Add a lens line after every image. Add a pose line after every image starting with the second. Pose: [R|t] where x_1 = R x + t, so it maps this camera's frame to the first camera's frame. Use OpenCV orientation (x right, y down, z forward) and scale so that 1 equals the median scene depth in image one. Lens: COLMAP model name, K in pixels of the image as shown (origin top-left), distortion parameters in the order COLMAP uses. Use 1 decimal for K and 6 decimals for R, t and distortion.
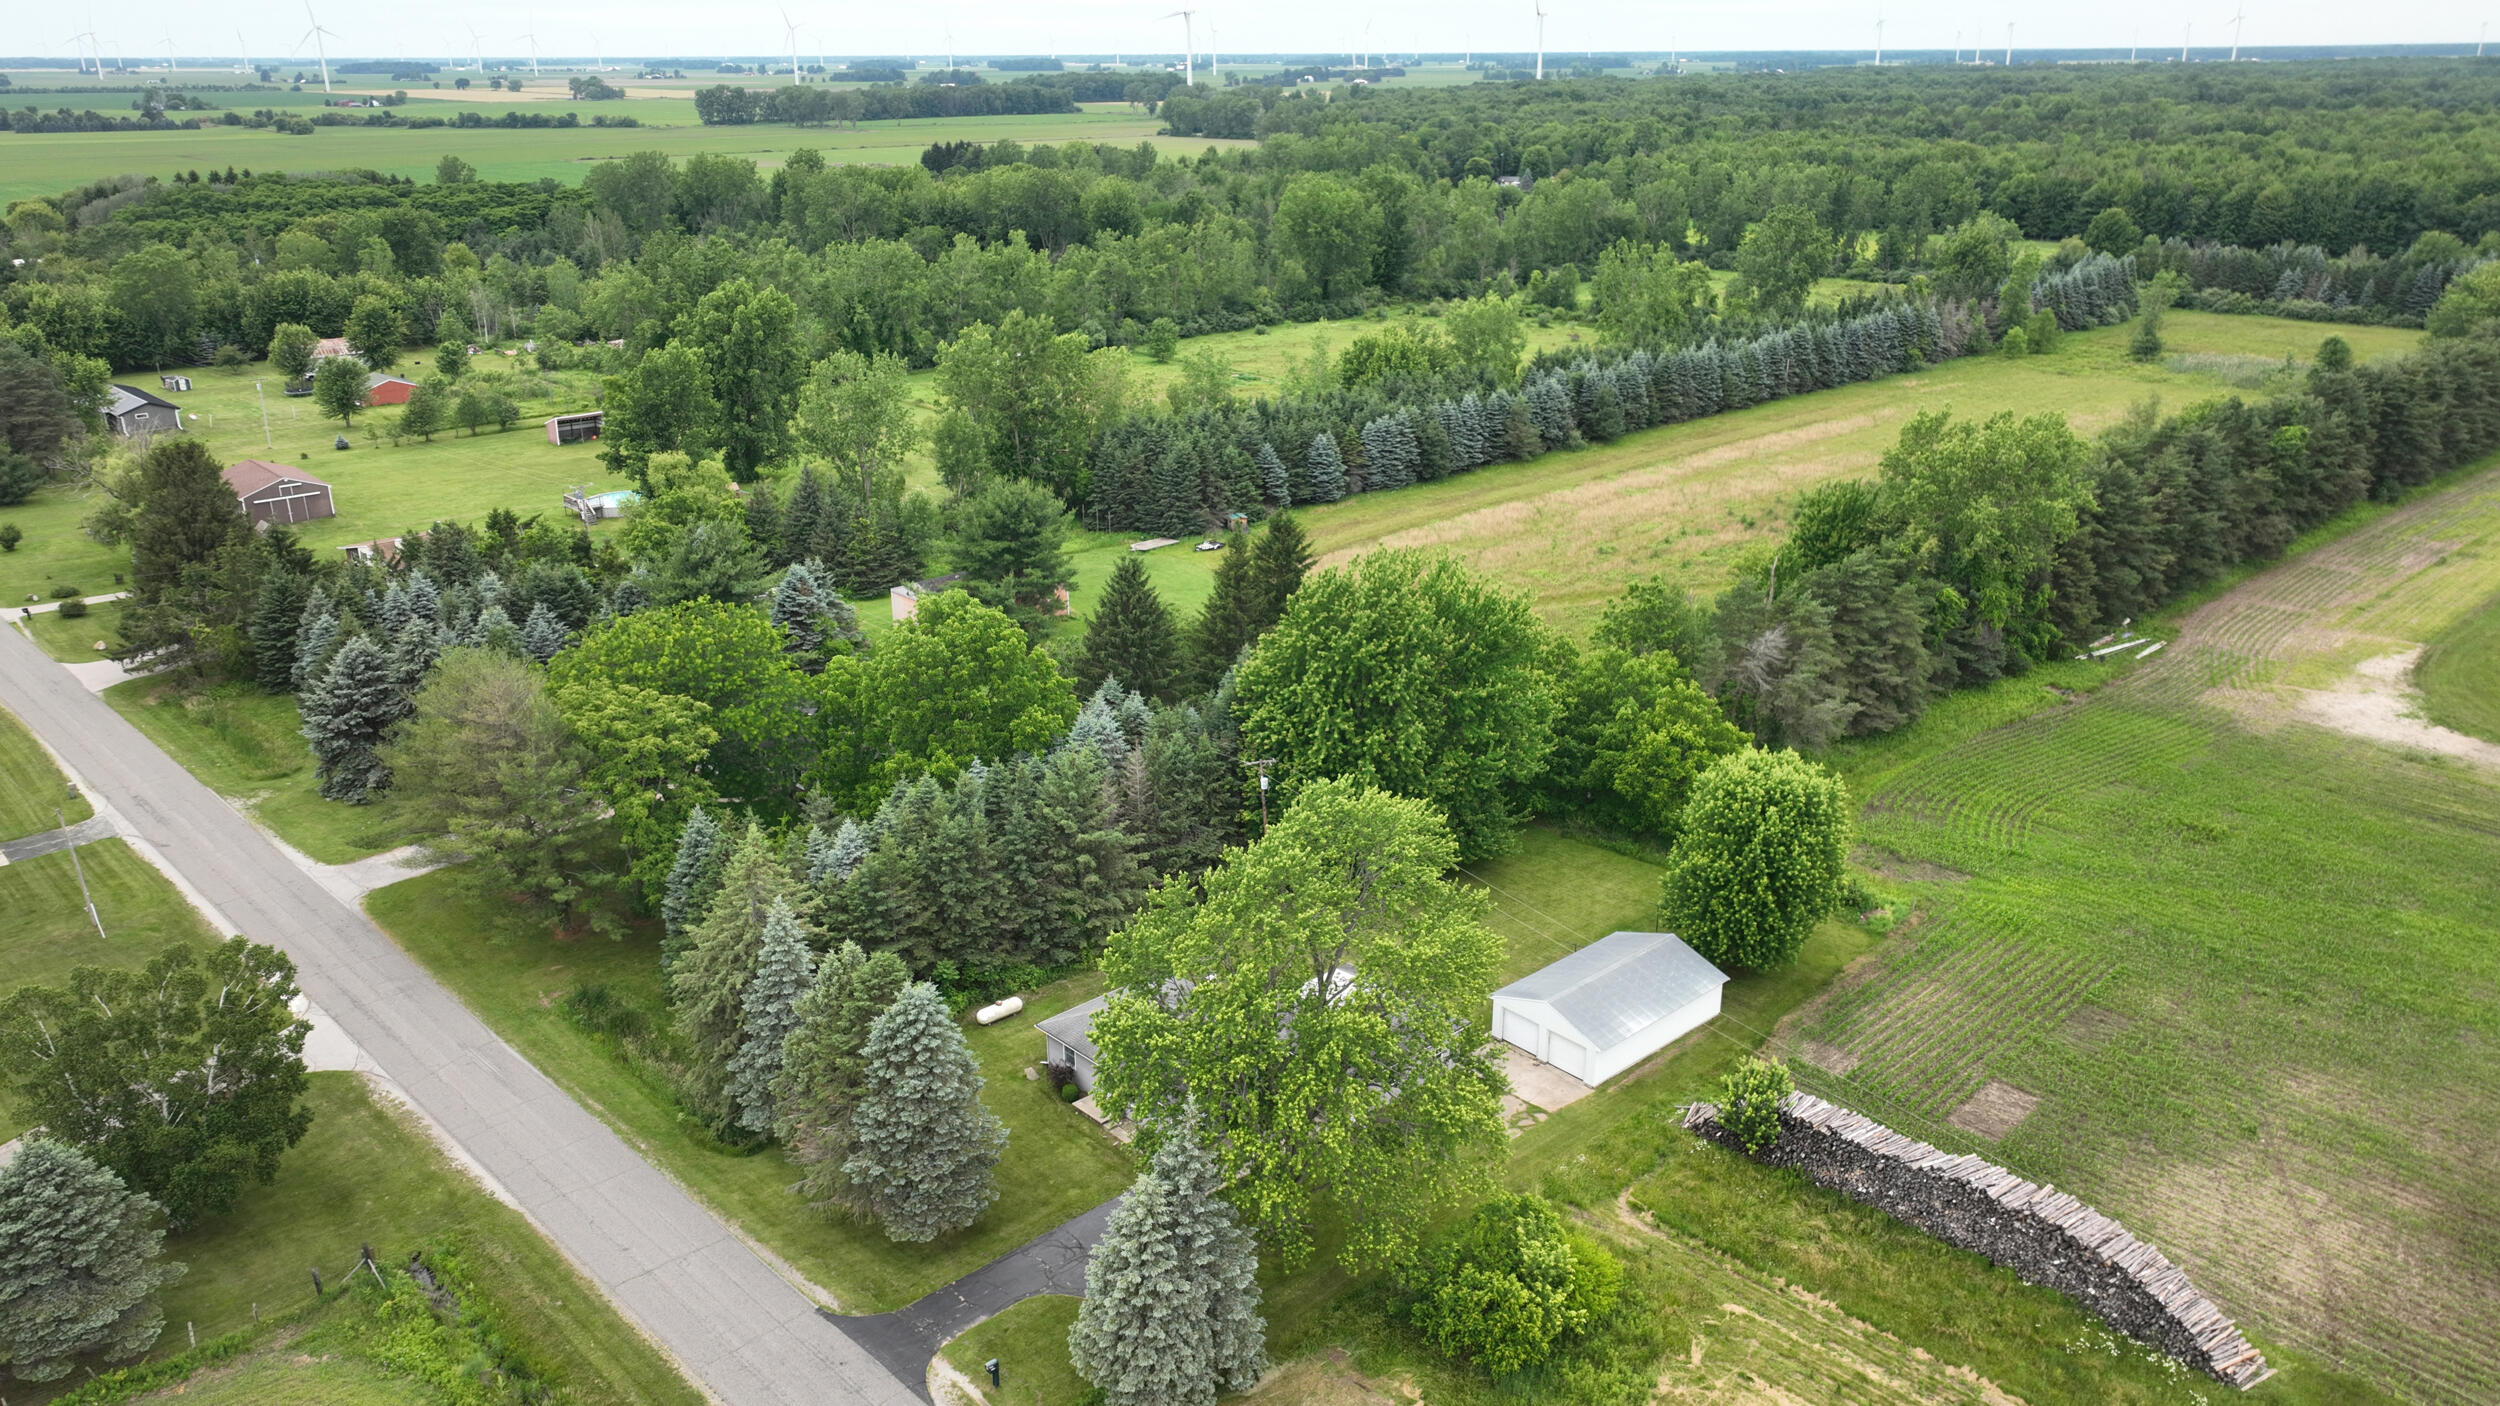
lens RADIAL K [[1785.4, 0, 1263.8], [0, 1785.4, 689.5], [0, 0, 1]] dist [0.005270, -0.003413]
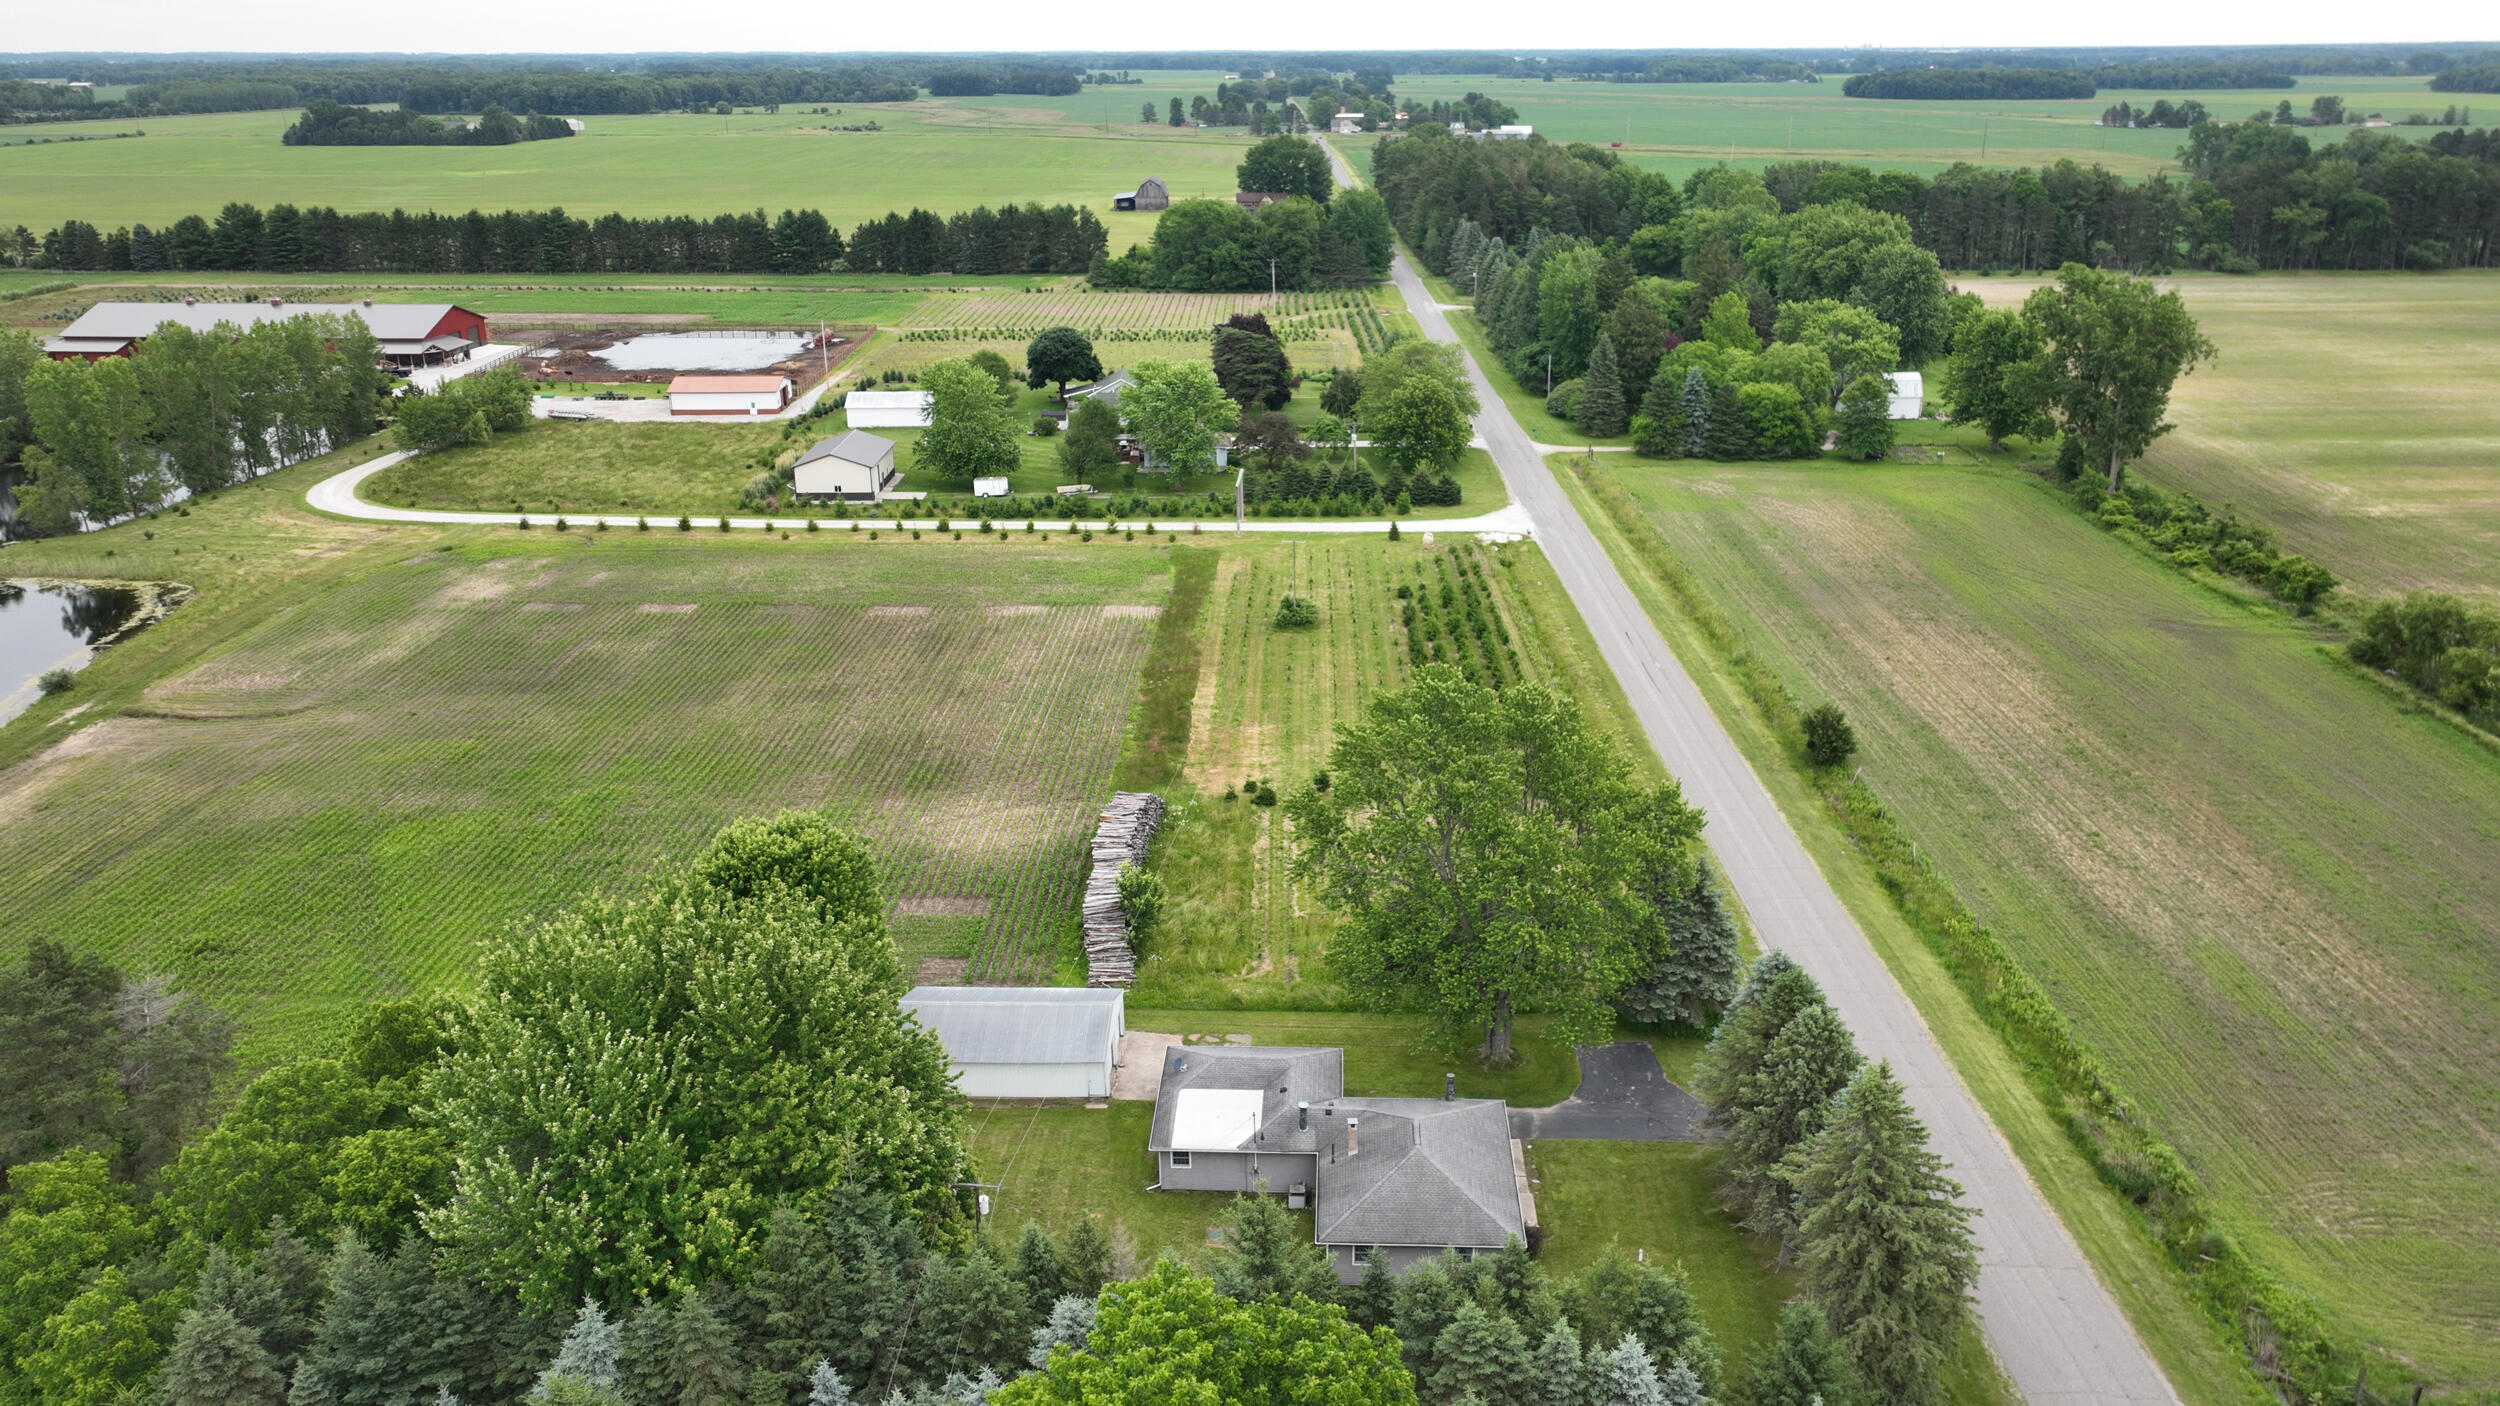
lens RADIAL K [[1815.6, 0, 1254.2], [0, 1815.6, 697.9], [0, 0, 1]] dist [0.005870, 0.009589]
pose [[-0.702890, -0.230563, 0.672894, -0.556291], [0.250313, 0.805317, 0.537408, -0.501978], [-0.665800, 0.546173, -0.508336, 1.410041]]
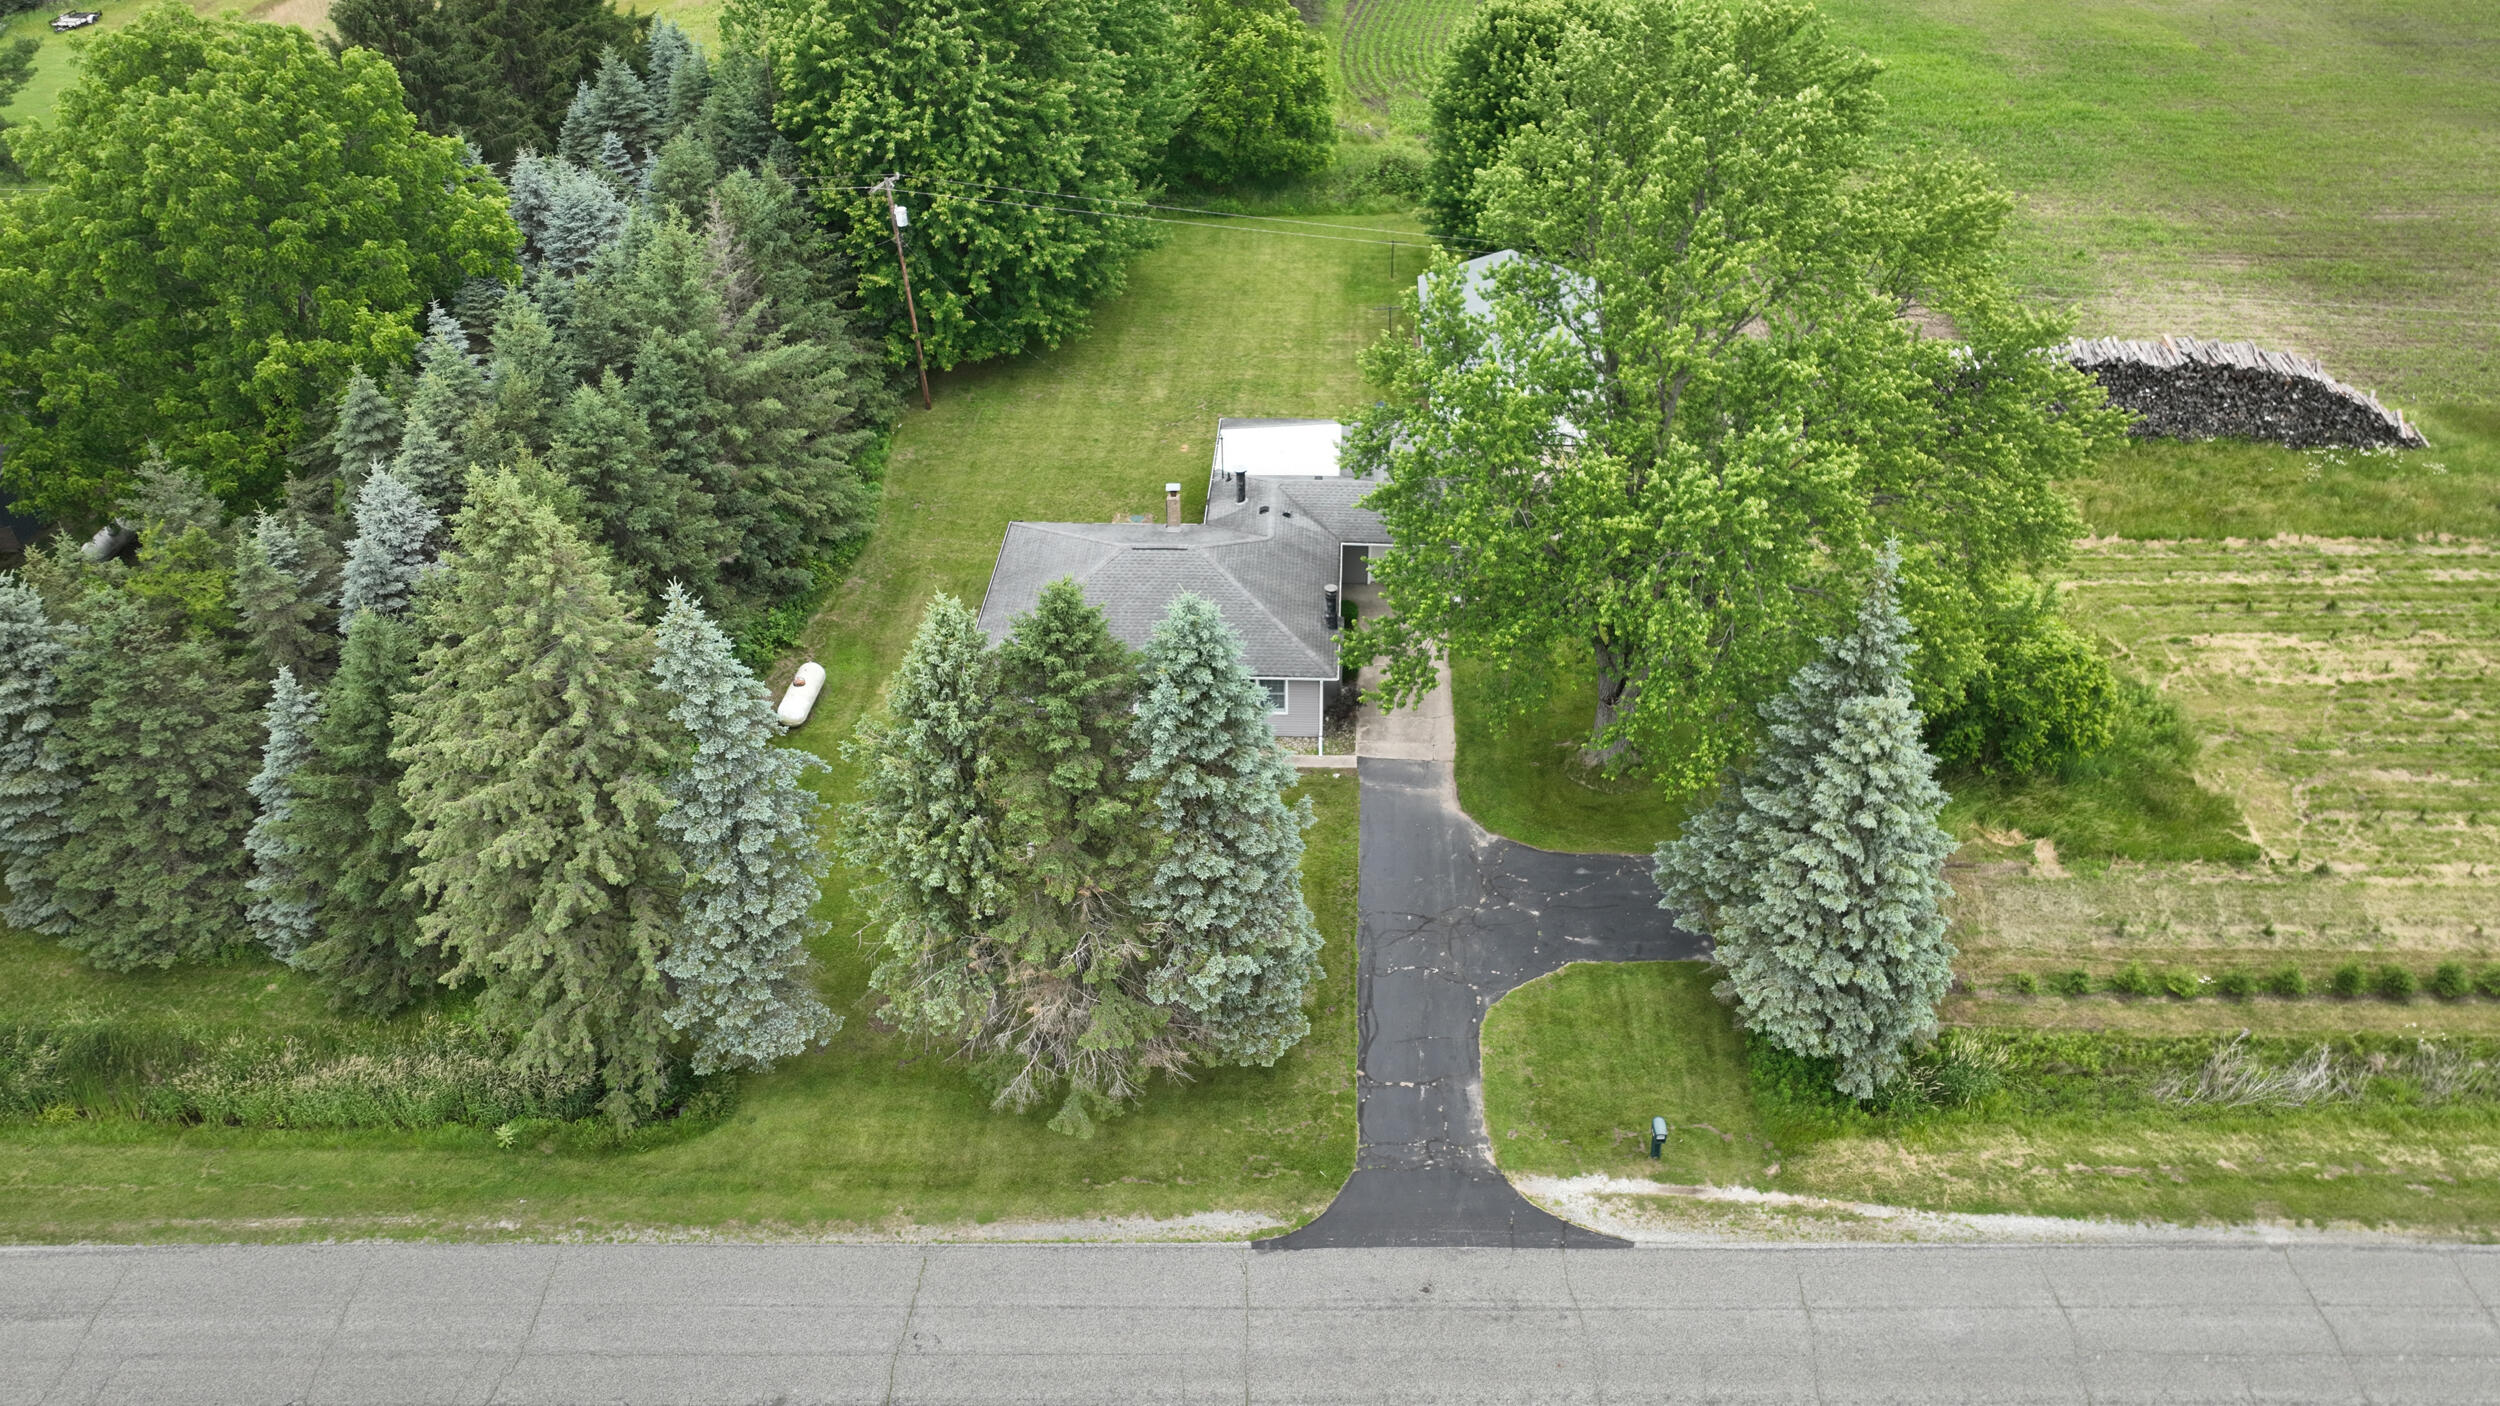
lens RADIAL K [[1790.0, 0, 1259.2], [0, 1790.0, 703.9], [0, 0, 1]] dist [0.007371, 0.006382]
pose [[0.713927, -0.408545, 0.568682, -0.401571], [0.236890, 0.905179, 0.352894, 0.019166], [-0.658932, -0.117226, 0.743012, 0.530663]]
